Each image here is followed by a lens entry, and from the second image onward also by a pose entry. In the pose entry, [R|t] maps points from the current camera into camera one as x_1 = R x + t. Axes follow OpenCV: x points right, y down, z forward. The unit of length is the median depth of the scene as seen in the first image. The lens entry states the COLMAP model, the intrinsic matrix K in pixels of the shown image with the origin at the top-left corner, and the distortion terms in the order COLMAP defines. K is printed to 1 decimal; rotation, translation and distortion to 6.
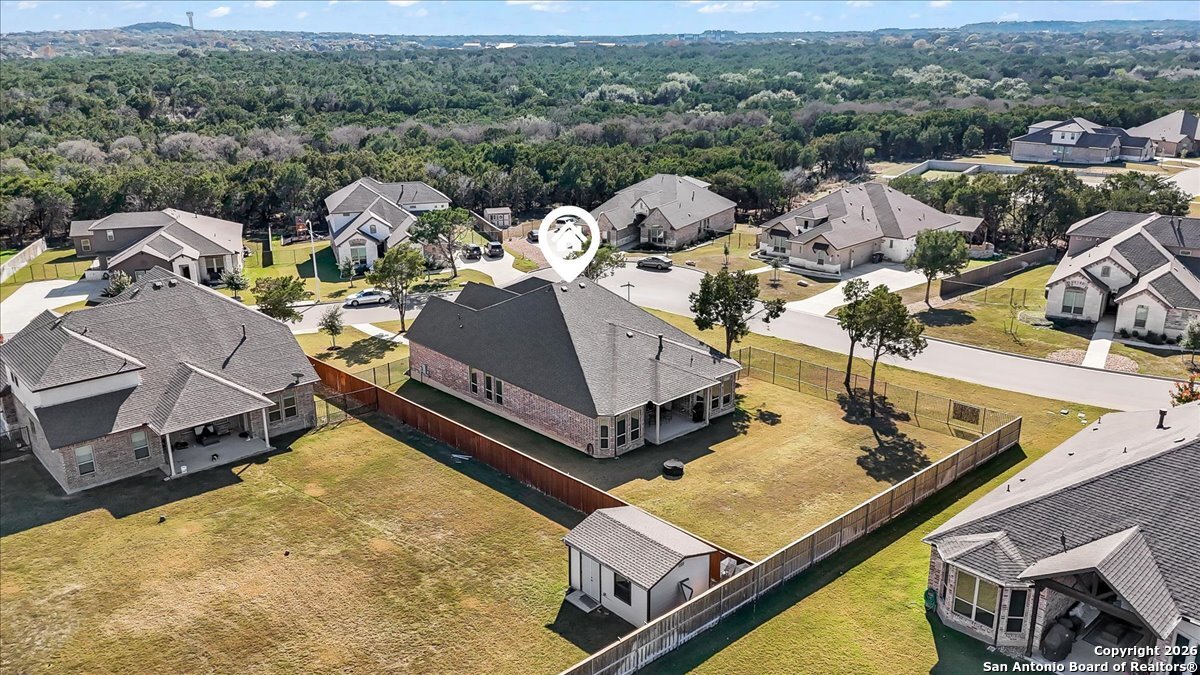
lens RADIAL K [[924.2, 0, 600.7], [0, 924.2, 342.0], [0, 0, 1]] dist [0.054261, -0.030817]
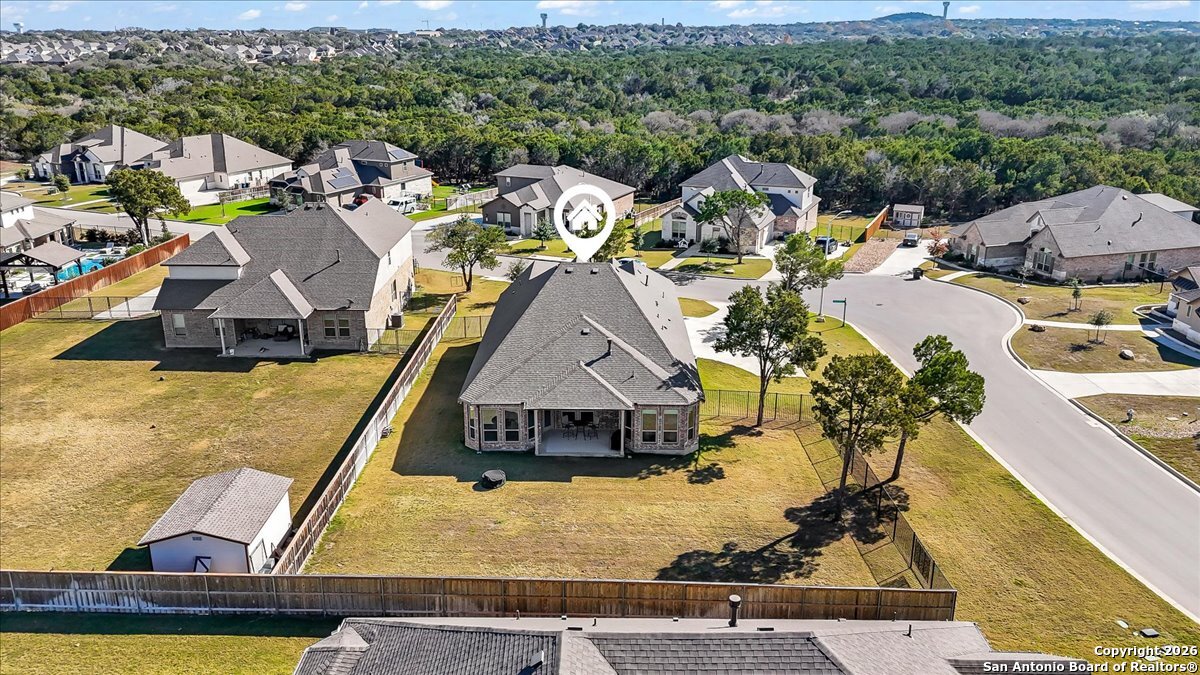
lens RADIAL K [[924.2, 0, 600.3], [0, 924.2, 337.5], [0, 0, 1]] dist [0.054261, -0.030817]
pose [[0.727089, 0.219685, -0.650446, 0.627557], [-0.216450, 0.972455, 0.086488, -0.083194], [0.651530, 0.077905, 0.754612, 0.357307]]
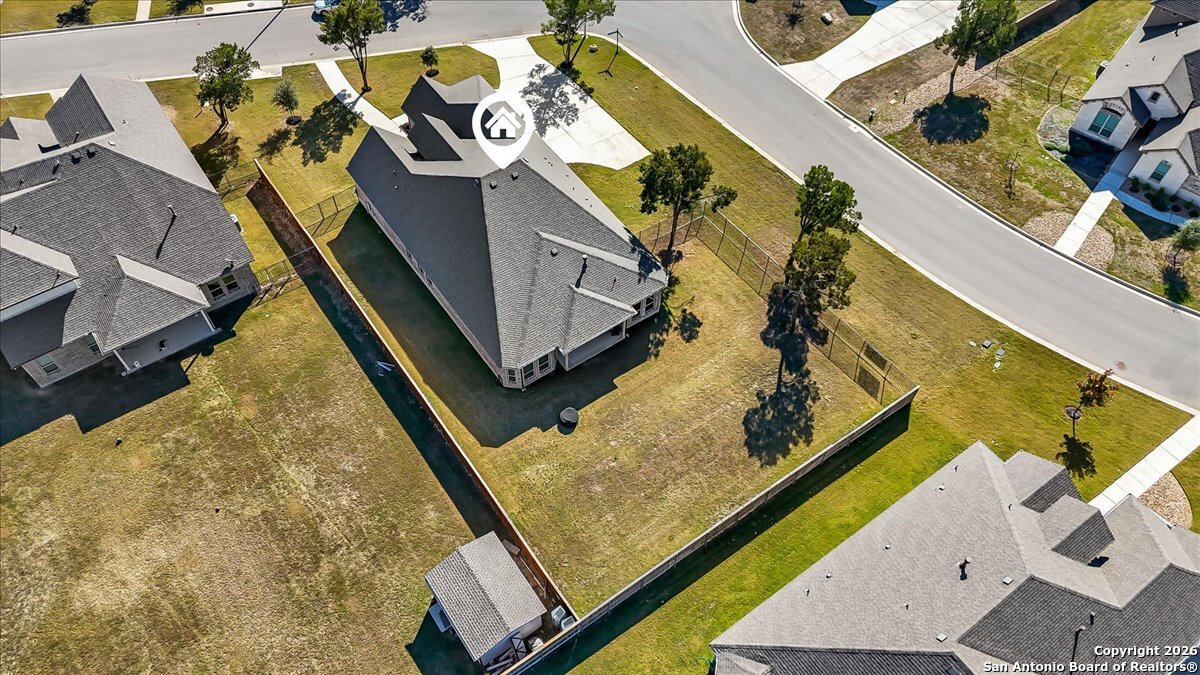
lens RADIAL K [[892.0, 0, 603.8], [0, 892.0, 341.6], [0, 0, 1]] dist [0.044040, -0.021030]
pose [[0.991510, 0.116379, -0.058004, 0.154097], [-0.058492, 0.797565, 0.600391, -0.516878], [0.116135, -0.591901, 0.797600, 0.197053]]
